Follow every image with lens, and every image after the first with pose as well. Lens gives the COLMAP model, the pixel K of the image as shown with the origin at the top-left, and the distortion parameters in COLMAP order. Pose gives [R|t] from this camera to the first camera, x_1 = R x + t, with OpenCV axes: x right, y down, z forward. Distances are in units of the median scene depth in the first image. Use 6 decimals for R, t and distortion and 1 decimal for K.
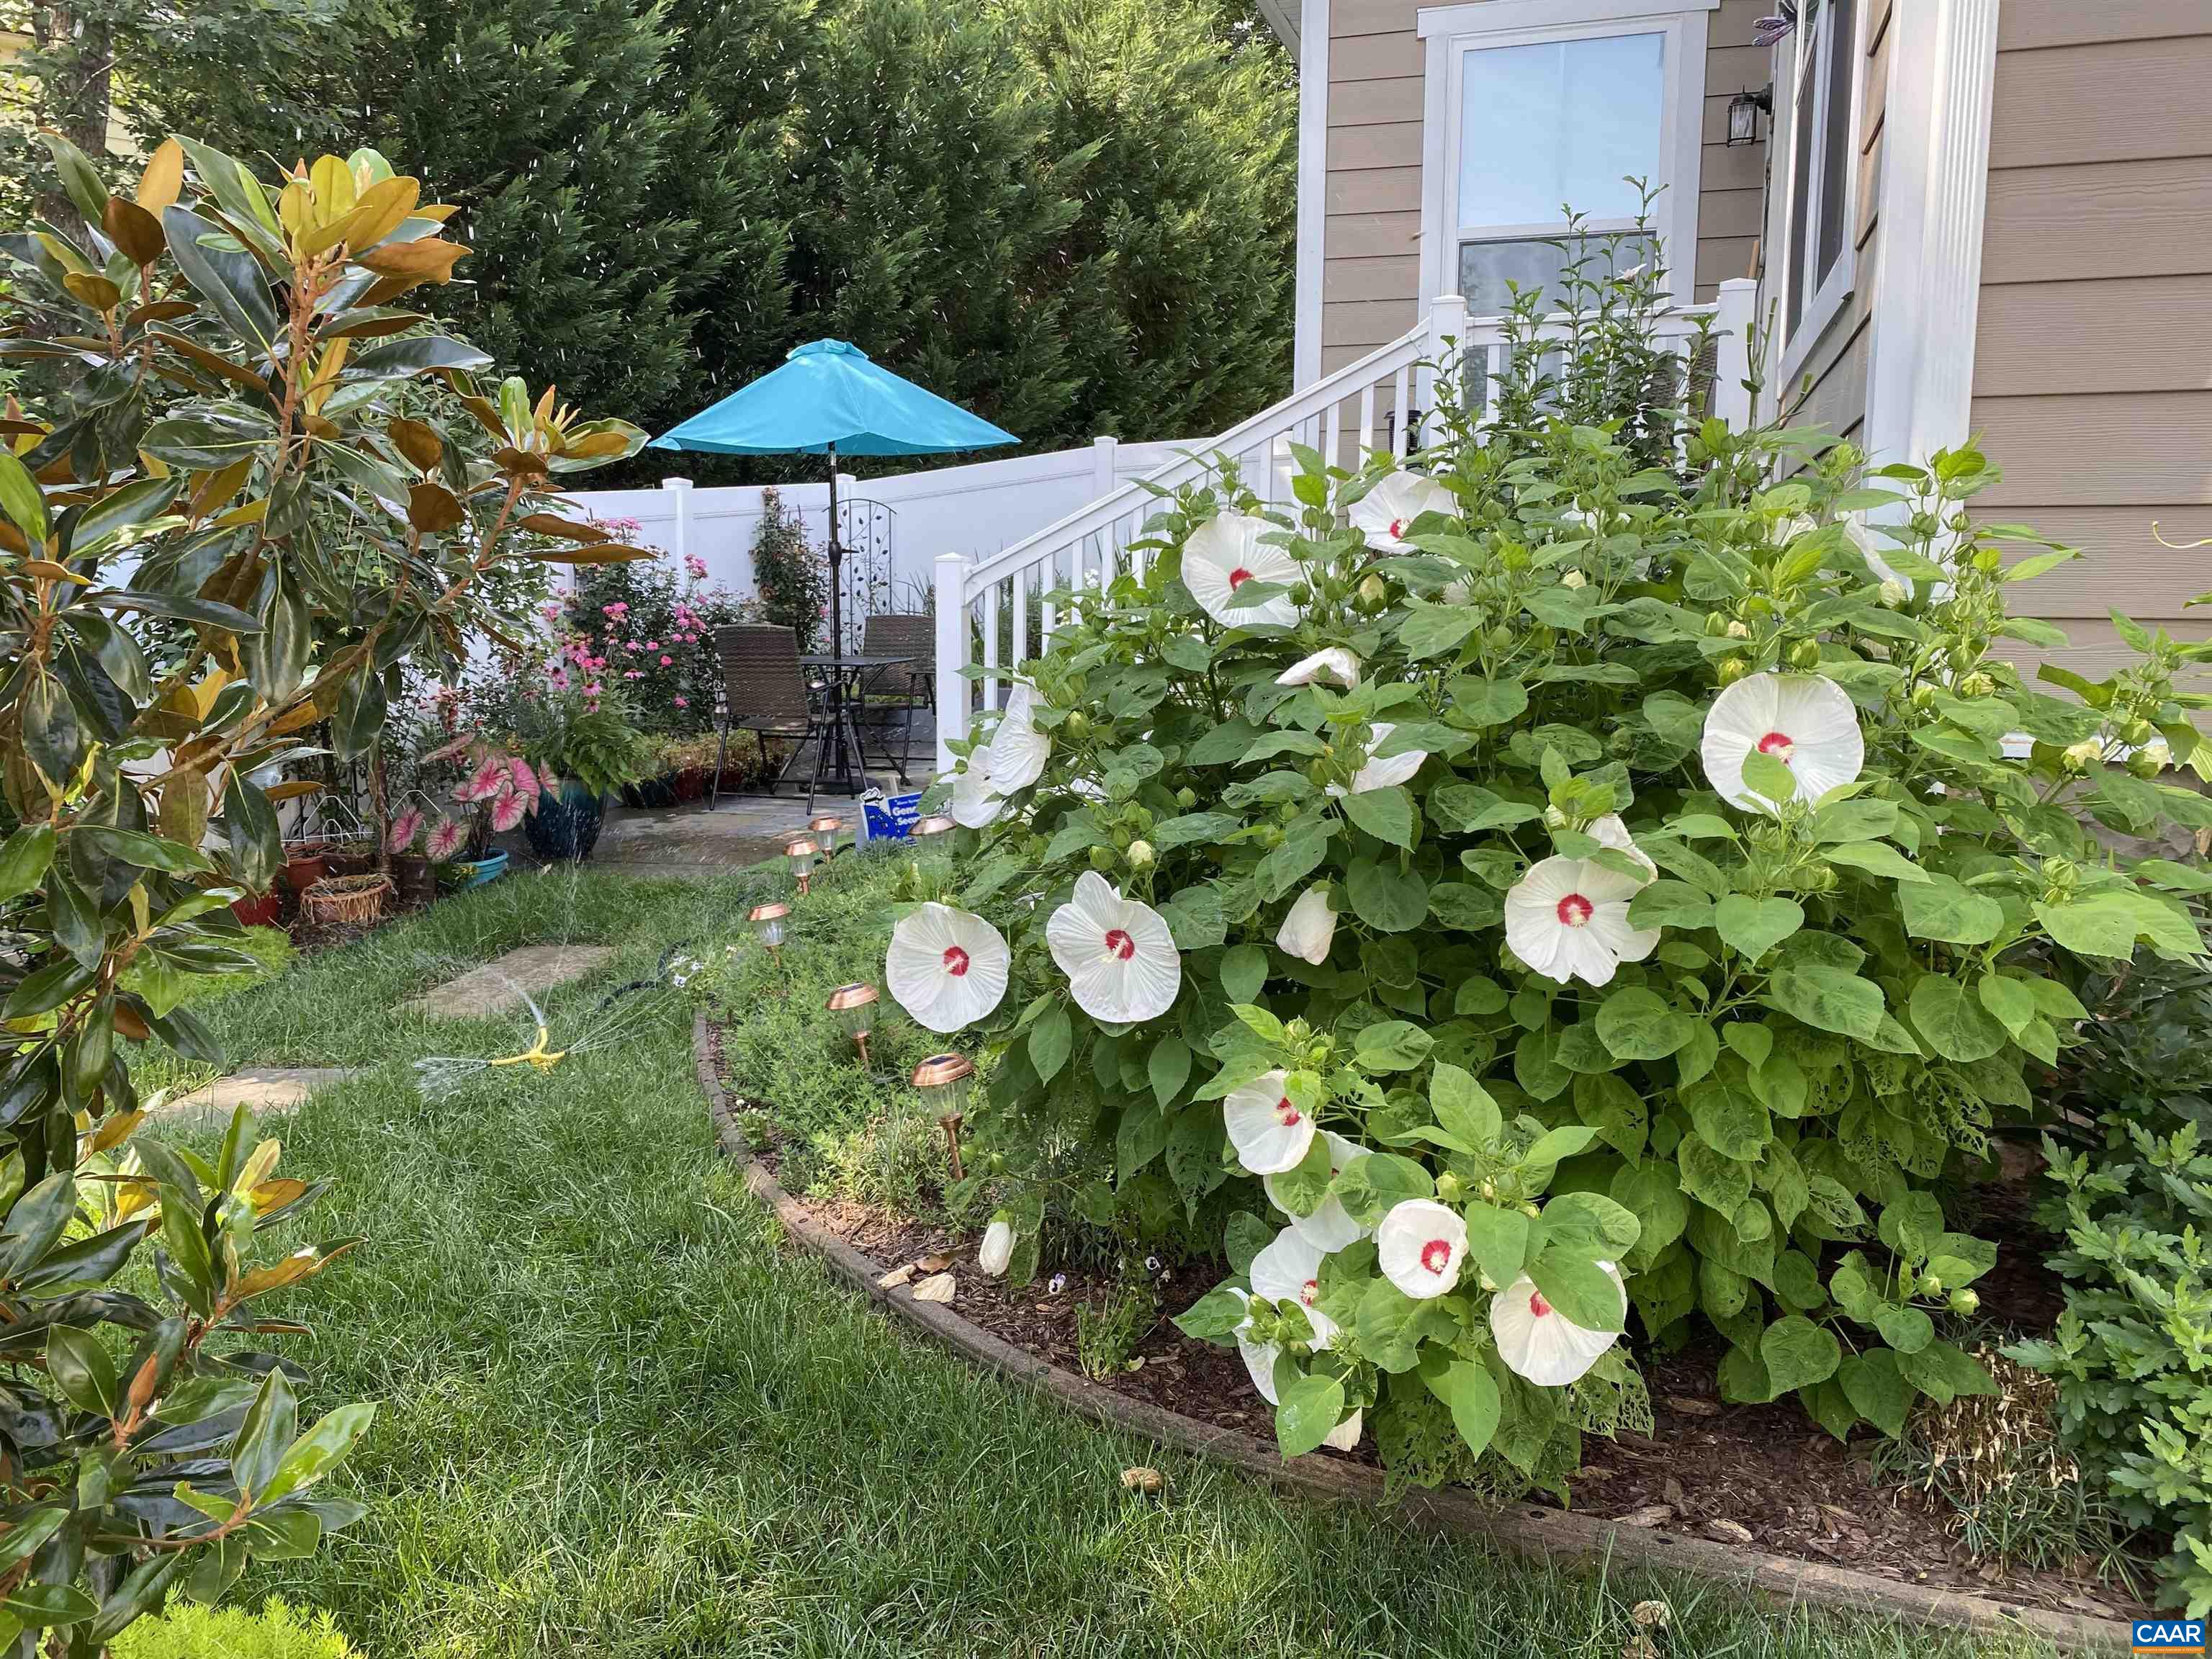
lens RADIAL K [[1708.0, 0, 1106.9], [0, 1708.0, 822.4], [0, 0, 1]] dist [0.049548, -0.043380]
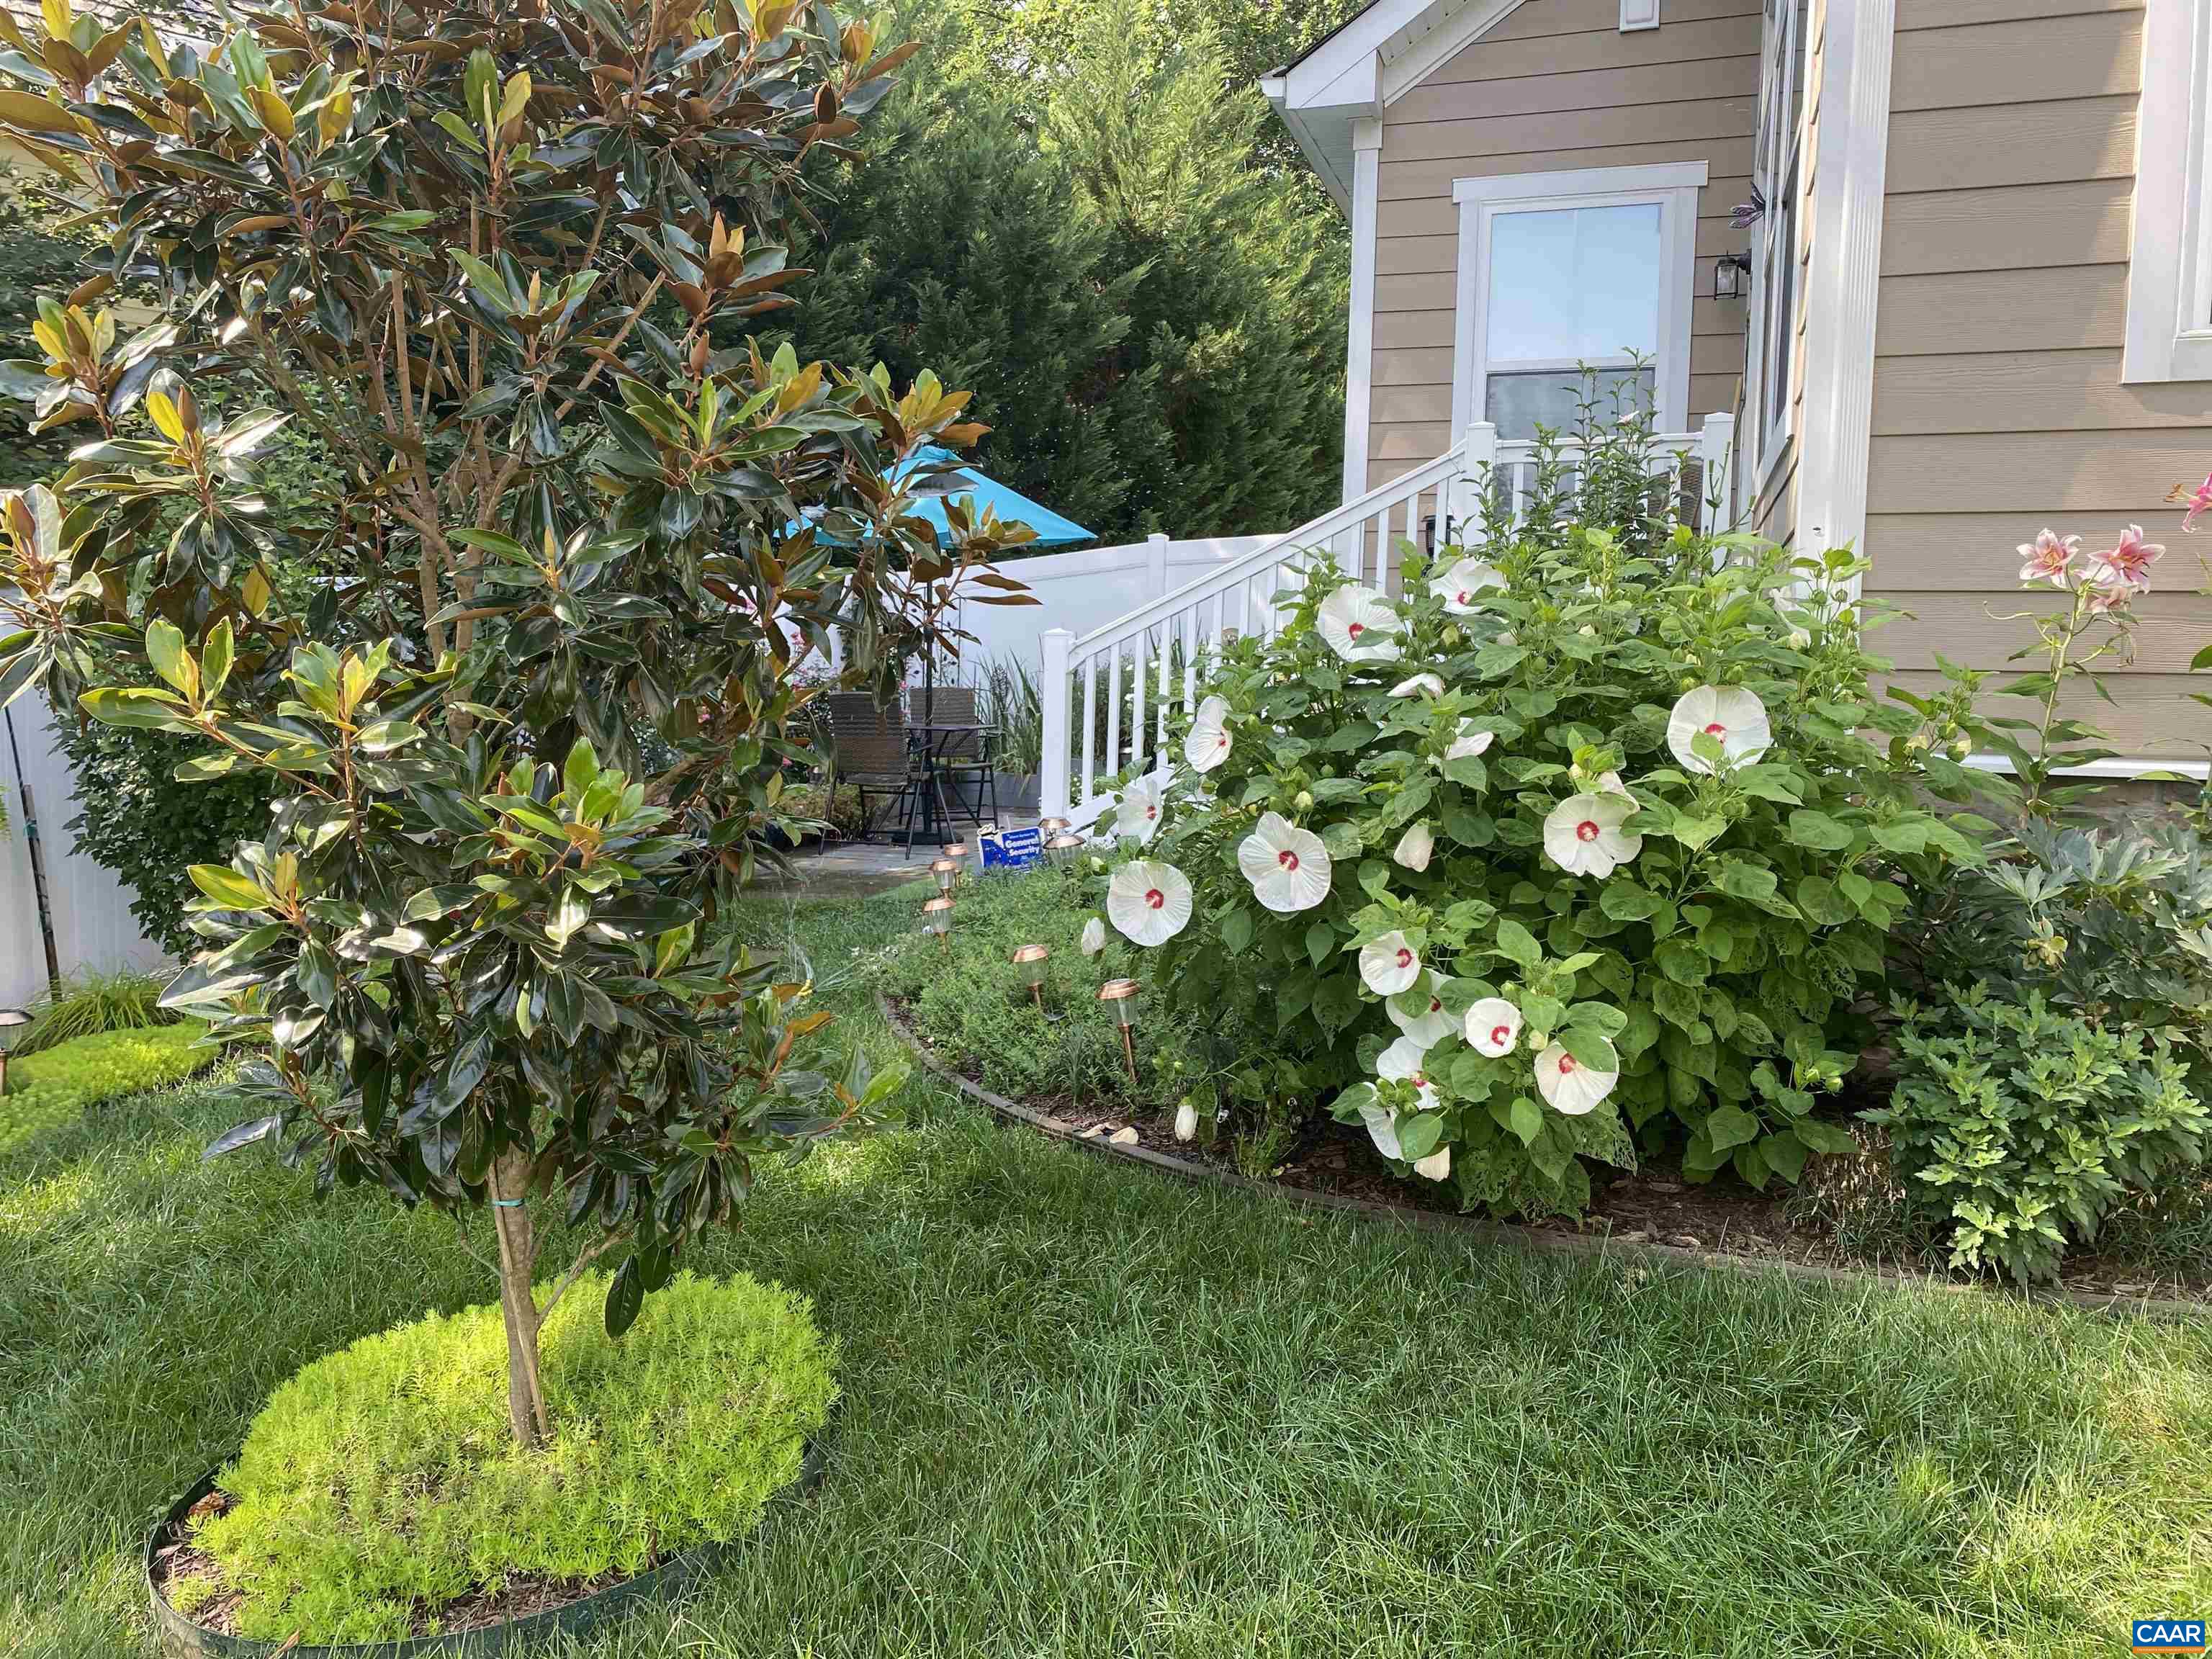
lens RADIAL K [[1708.0, 0, 1115.6], [0, 1708.0, 836.5], [0, 0, 1]] dist [0.049548, -0.043380]
pose [[0.999864, 0.016452, 0.001056, -0.147319], [-0.016385, 0.998770, -0.046808, 0.122691], [-0.001825, 0.046784, 0.998903, -0.519668]]
